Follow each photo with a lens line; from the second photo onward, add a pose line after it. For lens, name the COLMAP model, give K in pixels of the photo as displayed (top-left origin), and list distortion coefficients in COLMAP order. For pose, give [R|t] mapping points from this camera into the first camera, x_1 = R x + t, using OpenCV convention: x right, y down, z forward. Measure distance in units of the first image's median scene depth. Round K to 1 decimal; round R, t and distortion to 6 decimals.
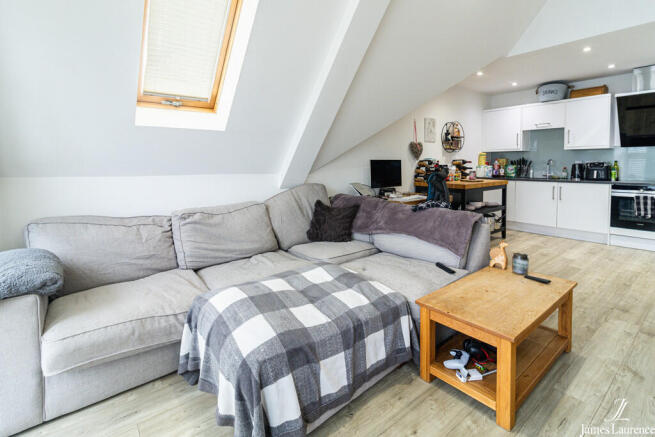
lens RADIAL K [[311.1, 0, 327.5], [0, 311.1, 218.5], [0, 0, 1]] dist [0.002439, 0.000571]
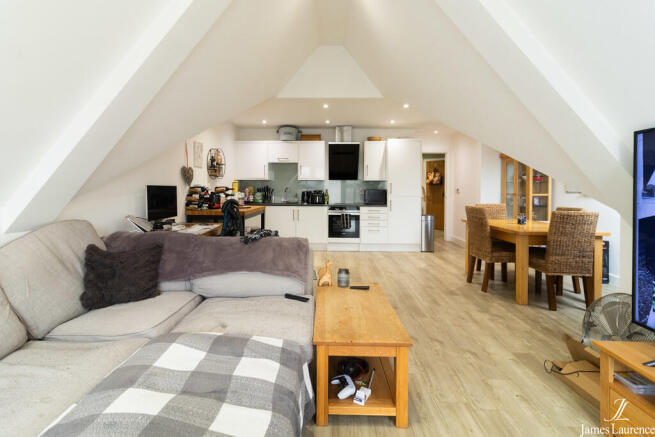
lens RADIAL K [[311.1, 0, 327.5], [0, 311.1, 218.5], [0, 0, 1]] dist [0.002439, 0.000571]
pose [[0.652566, -0.060333, 0.755326, -0.146458], [0.123821, 0.991917, -0.027744, -0.024858], [-0.747547, 0.111630, 0.654761, 0.142083]]
